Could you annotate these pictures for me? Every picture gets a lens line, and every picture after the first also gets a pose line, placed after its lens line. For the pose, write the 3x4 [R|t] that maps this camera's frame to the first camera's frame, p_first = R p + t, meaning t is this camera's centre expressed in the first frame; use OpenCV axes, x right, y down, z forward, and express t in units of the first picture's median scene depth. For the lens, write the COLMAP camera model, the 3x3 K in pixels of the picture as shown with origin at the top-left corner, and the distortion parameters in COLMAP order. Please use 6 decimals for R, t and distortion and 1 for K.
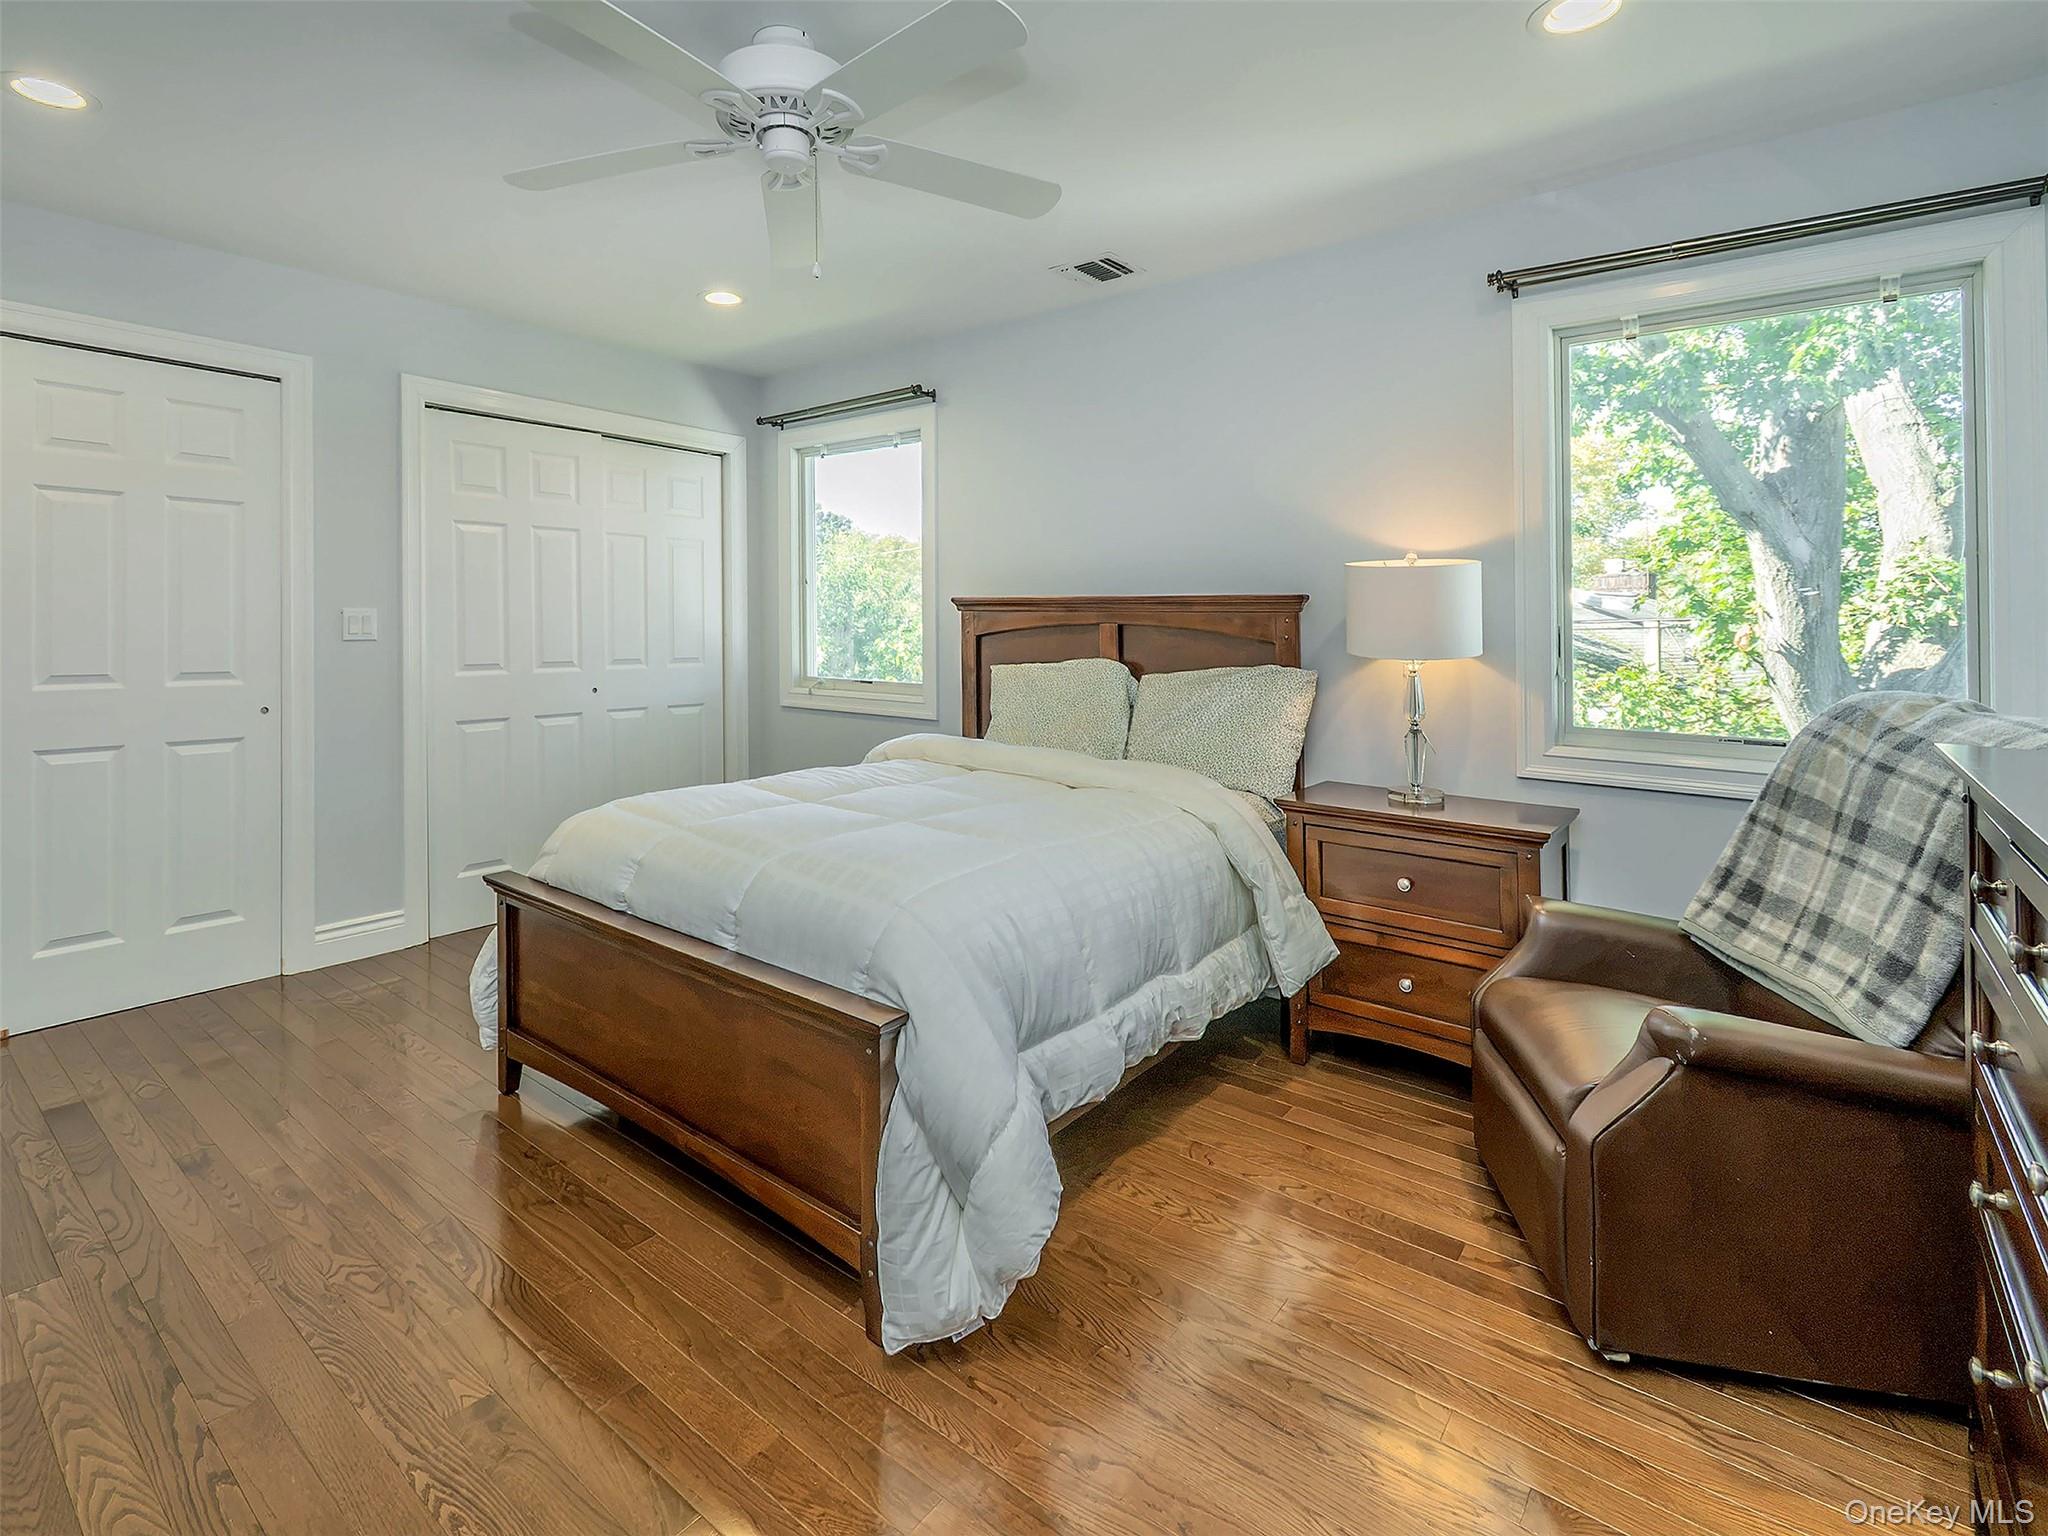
lens RADIAL K [[1037.5, 0, 1024.0], [0, 1037.5, 768.0], [0, 0, 1]] dist [0.001449, -0.000137]
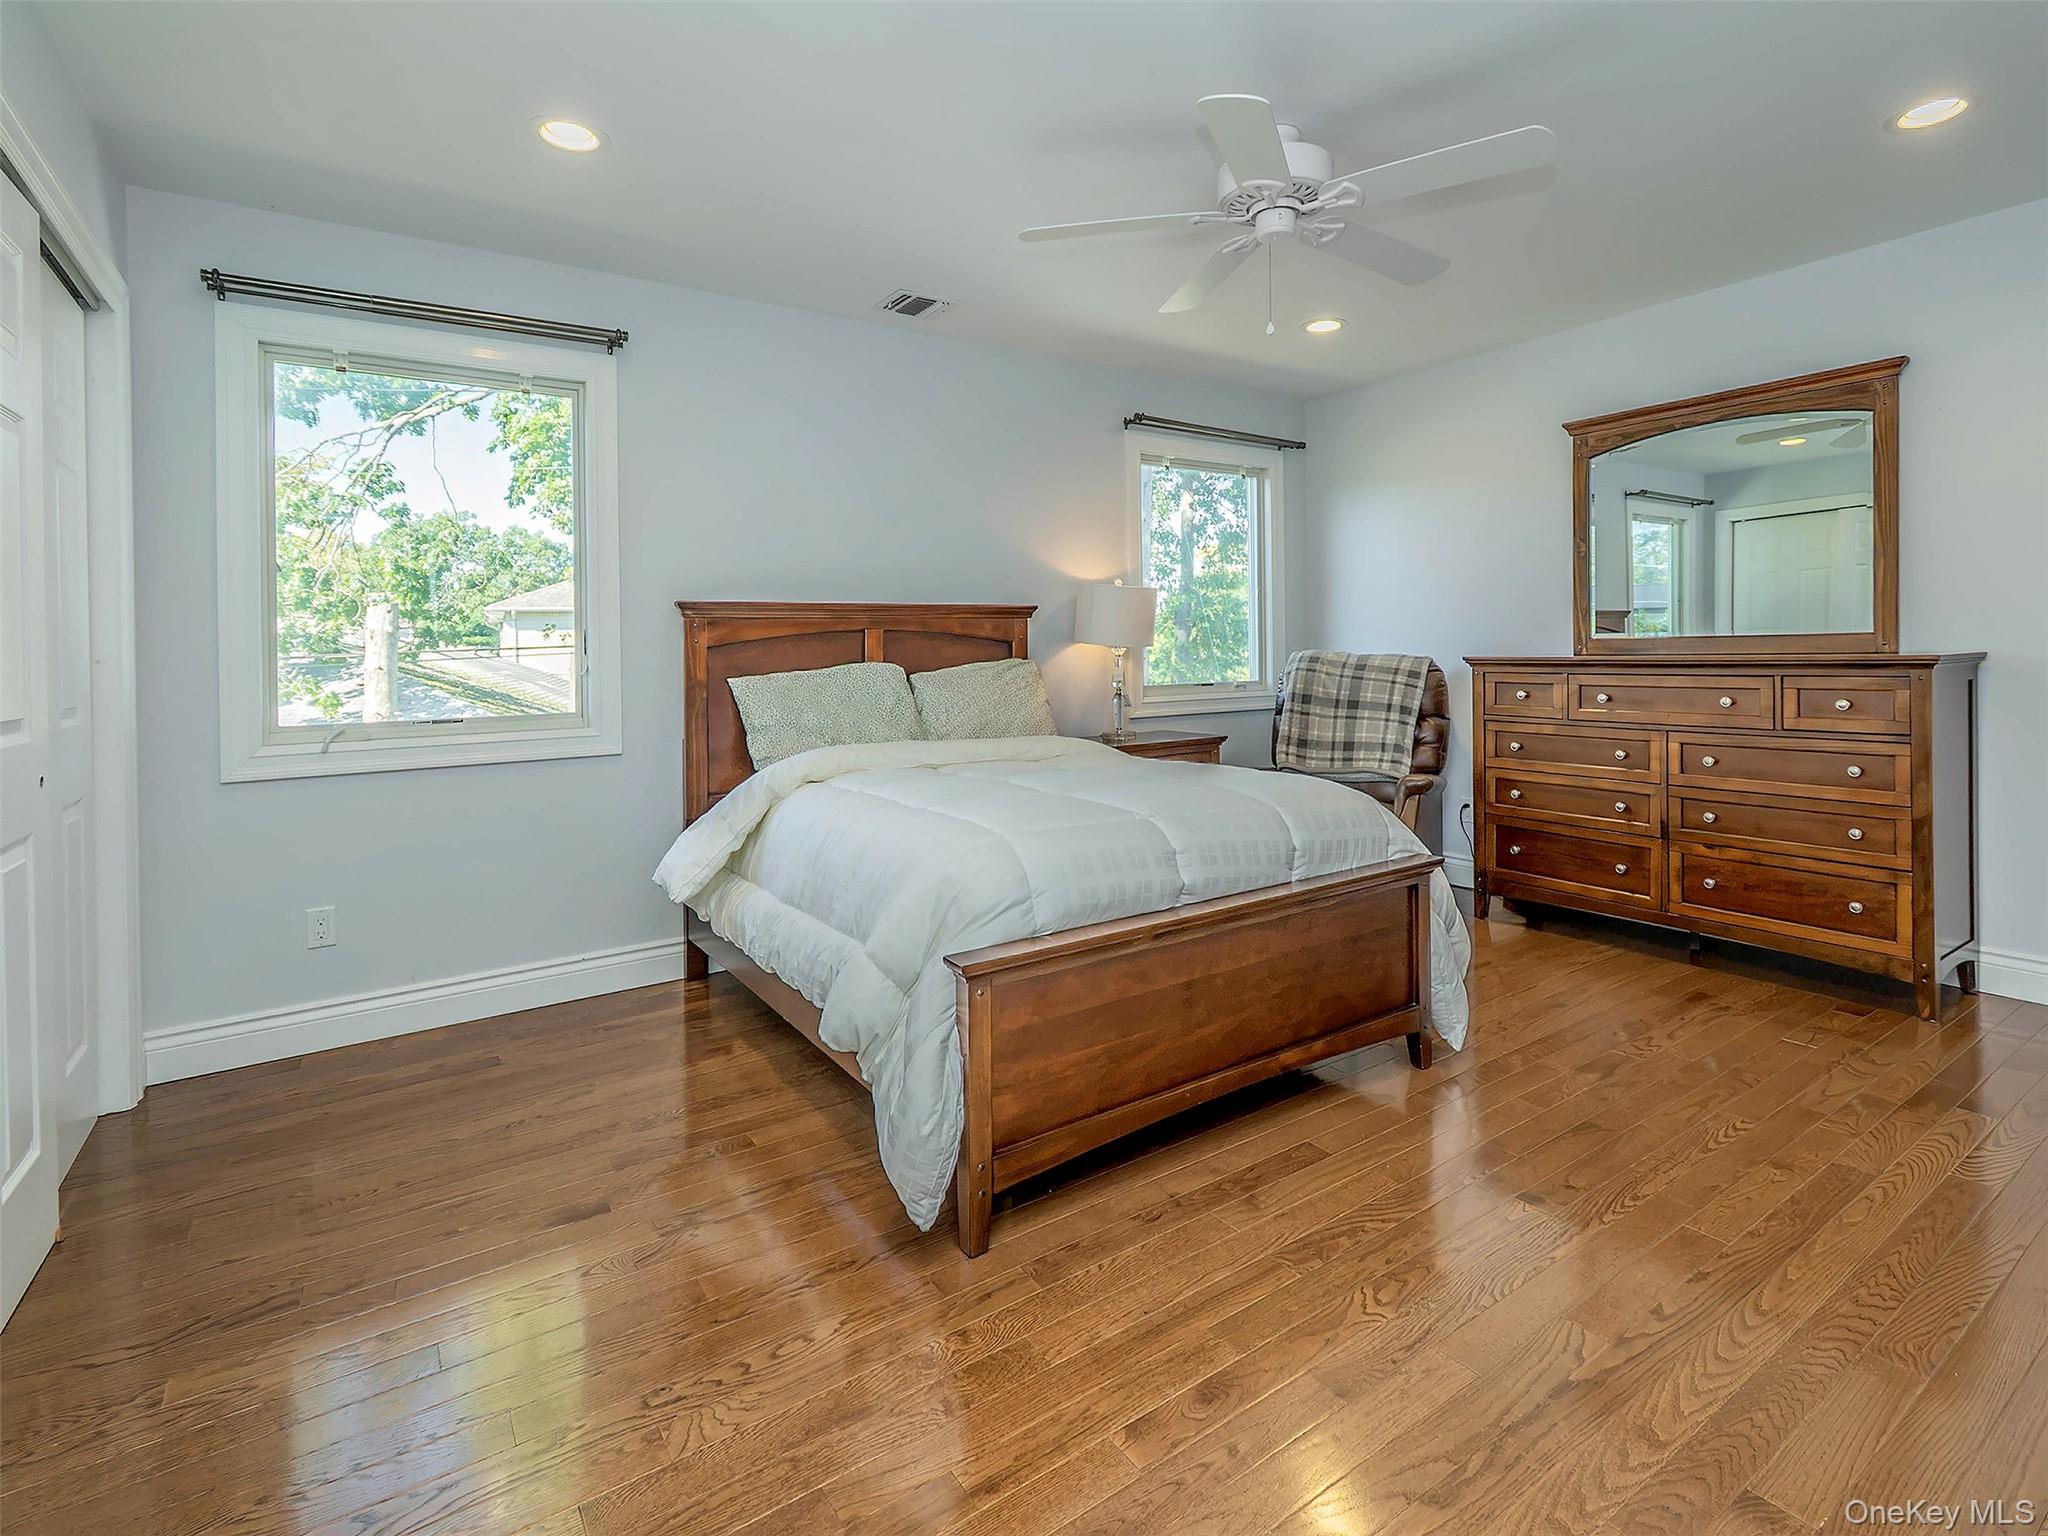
lens RADIAL K [[975.3, 0, 1024.9], [0, 975.3, 802.3], [0, 0, 1]] dist [0.002429, 0.000254]
pose [[0.267668, -0.164054, 0.949442, -0.889480], [0.157707, 0.979568, 0.124798, -0.066984], [-0.950517, 0.116329, 0.288071, 0.597462]]
